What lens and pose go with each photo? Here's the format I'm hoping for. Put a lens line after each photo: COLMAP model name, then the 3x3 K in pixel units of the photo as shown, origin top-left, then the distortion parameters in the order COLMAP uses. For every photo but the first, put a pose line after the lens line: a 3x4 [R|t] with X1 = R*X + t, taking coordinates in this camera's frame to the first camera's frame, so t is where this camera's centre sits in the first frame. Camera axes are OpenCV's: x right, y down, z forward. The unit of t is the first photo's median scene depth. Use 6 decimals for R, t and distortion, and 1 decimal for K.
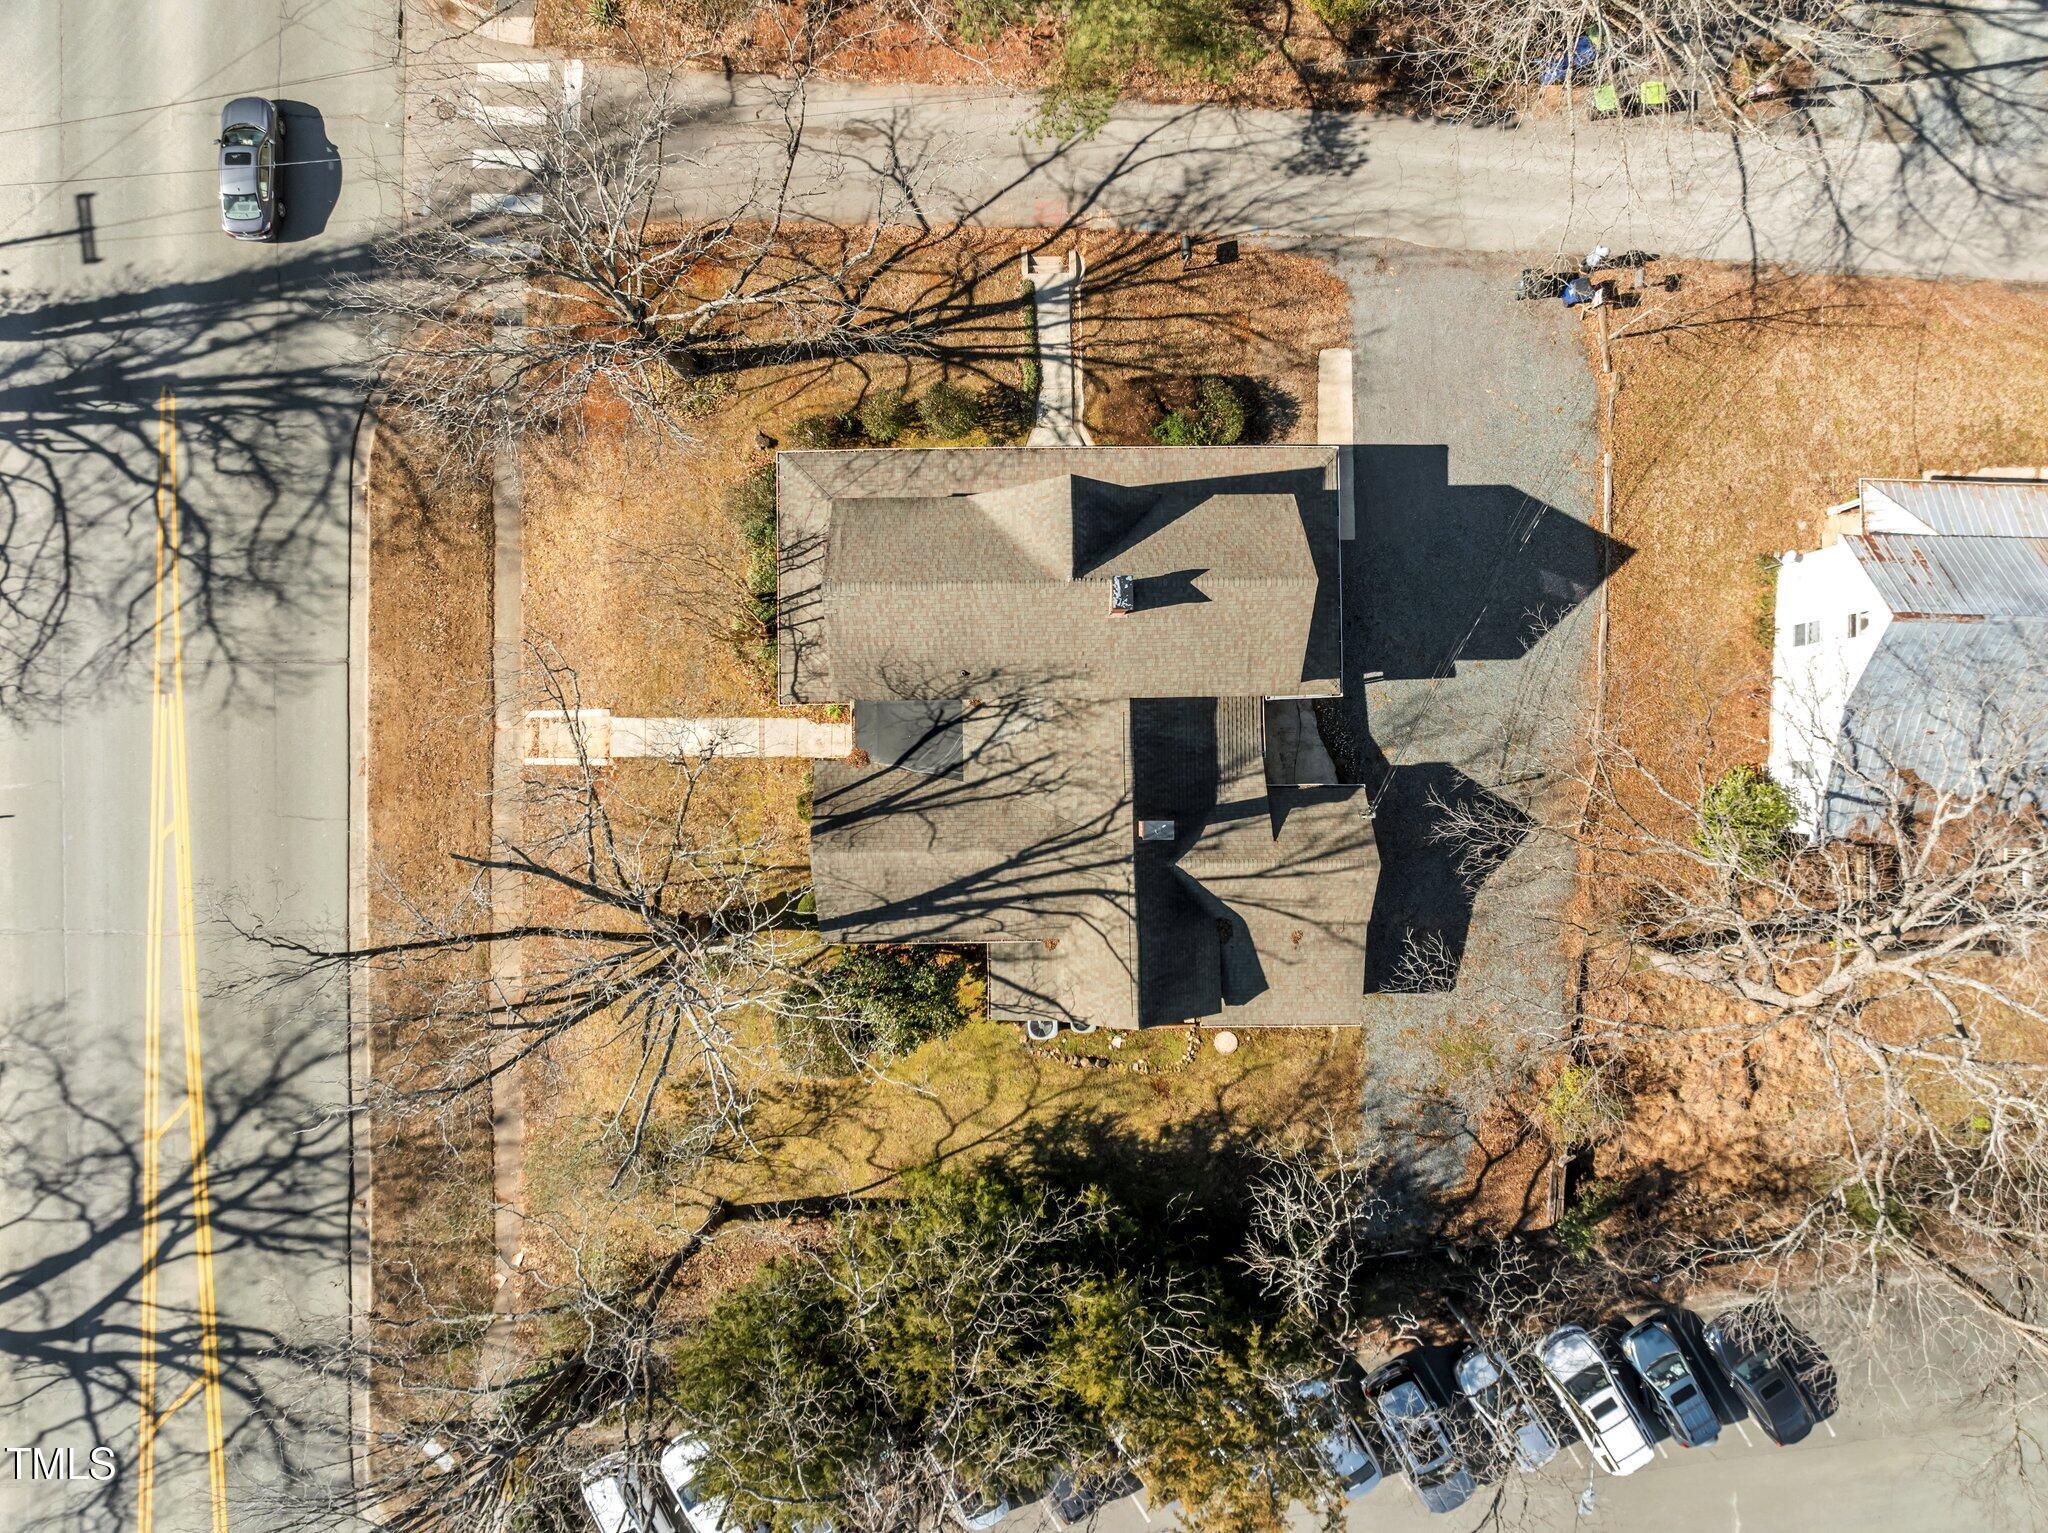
lens RADIAL K [[1433.3, 0, 1024.0], [0, 1433.3, 766.5], [0, 0, 1]] dist [-0.058369, 0.028263]
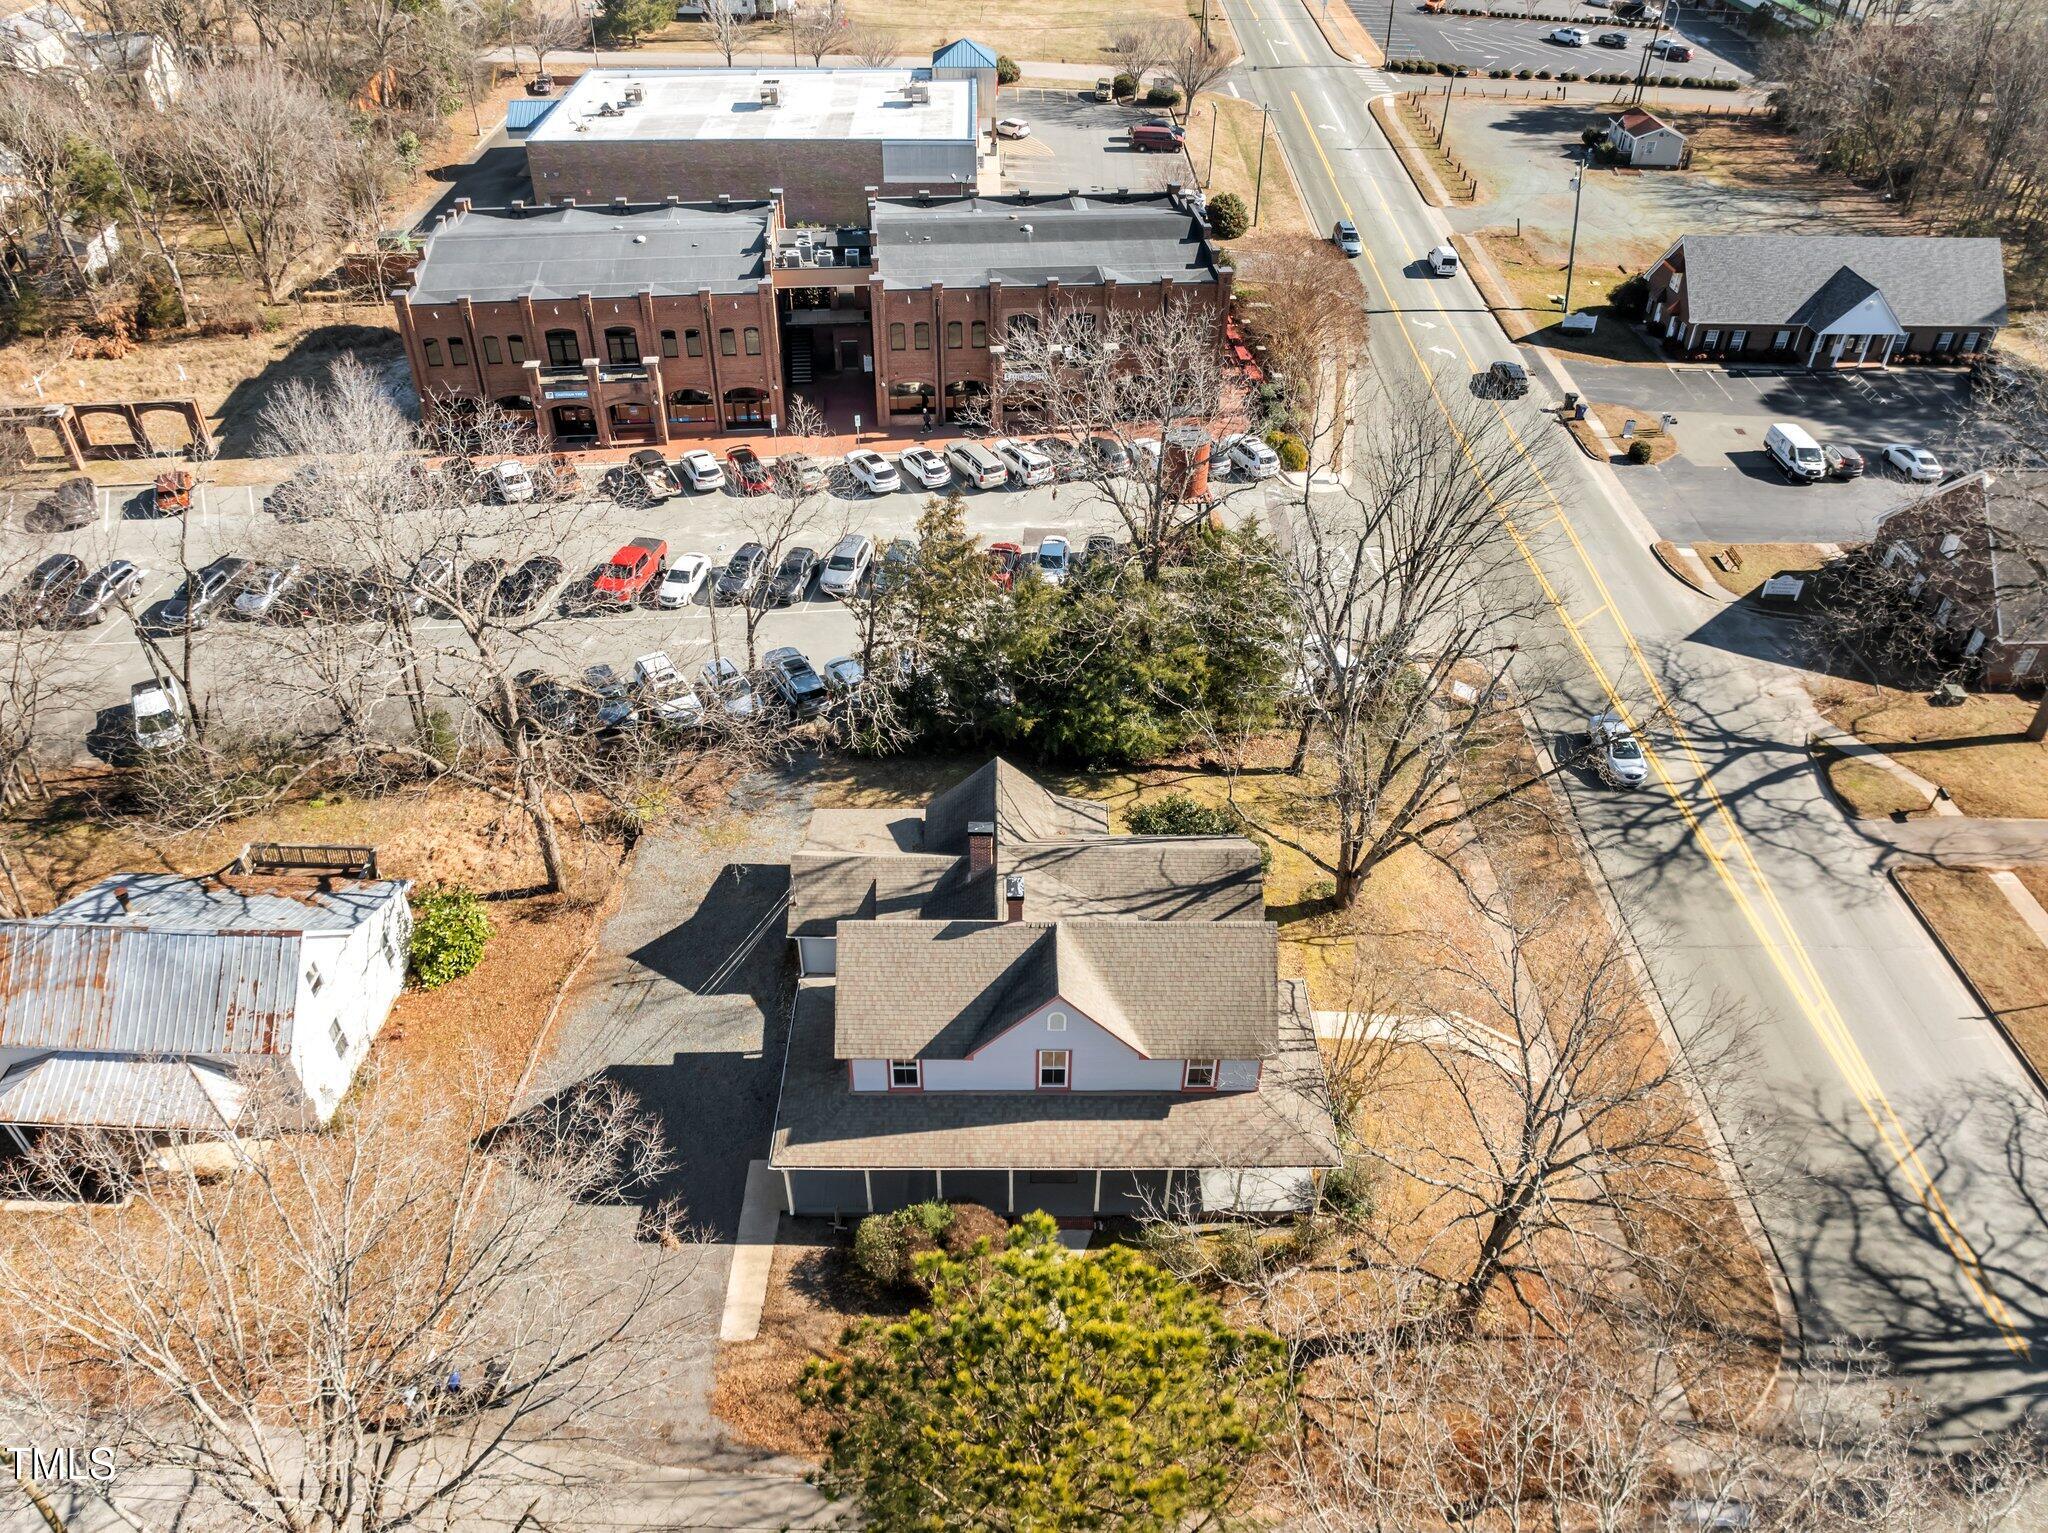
lens RADIAL K [[1443.7, 0, 1024.0], [0, 1443.7, 766.5], [0, 0, 1]] dist [-0.085600, 0.056872]
pose [[-0.999322, -0.033509, -0.015240, 0.064434], [0.008511, -0.613097, 0.789962, -0.750971], [-0.035815, 0.789297, 0.612967, 0.164918]]
